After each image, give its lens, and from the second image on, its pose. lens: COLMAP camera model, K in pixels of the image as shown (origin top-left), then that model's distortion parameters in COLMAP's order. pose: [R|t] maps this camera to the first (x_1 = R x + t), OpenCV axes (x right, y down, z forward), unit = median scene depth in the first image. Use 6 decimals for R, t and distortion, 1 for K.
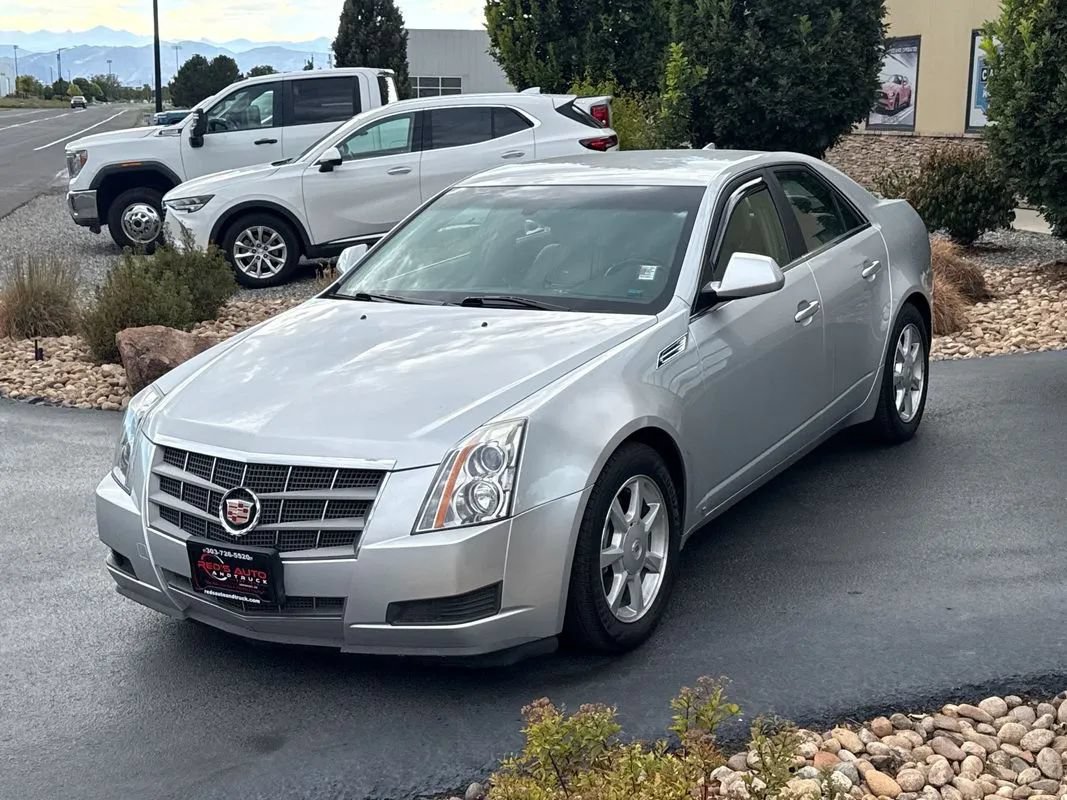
lens RADIAL K [[1465.9, 0, 525.9], [0, 1465.9, 400.0], [0, 0, 1]] dist [0.219427, -0.536567]
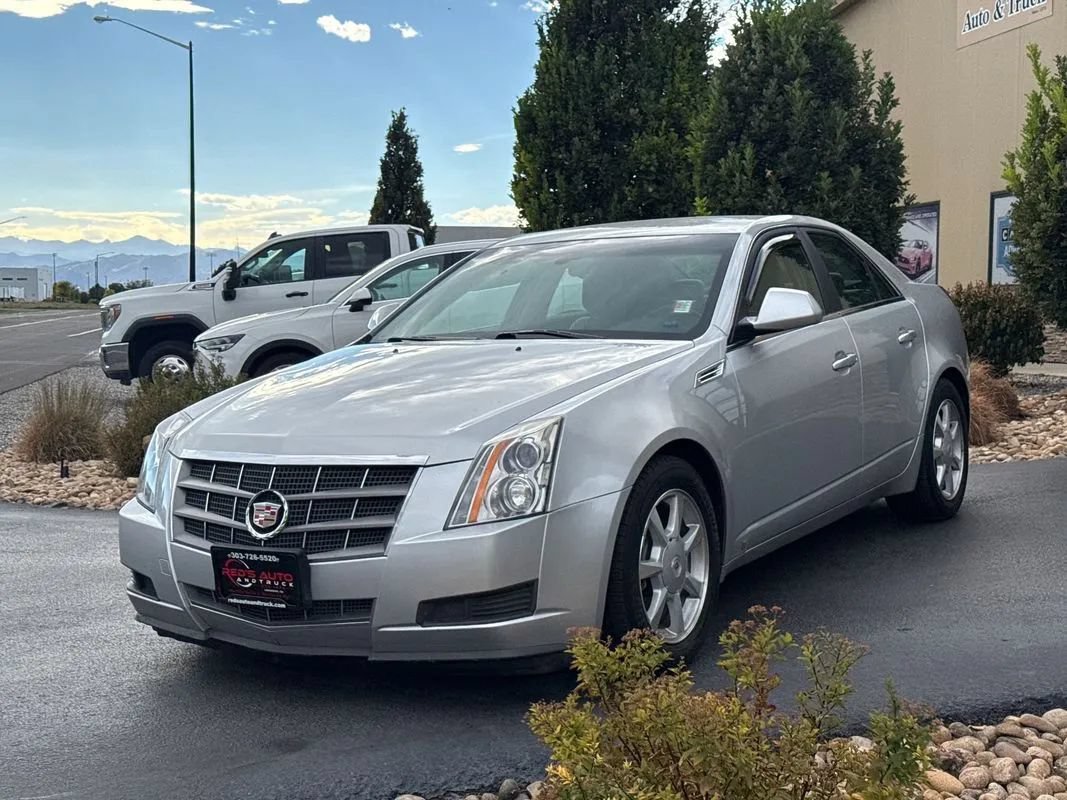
lens RADIAL K [[1467.6, 0, 531.4], [0, 1467.6, 402.9], [0, 0, 1]] dist [0.212228, -0.515133]
pose [[0.999922, 0.001971, -0.012329, -0.007157], [-0.003583, 0.991220, -0.132178, 0.113136], [0.011960, 0.132211, 0.991149, 0.027125]]
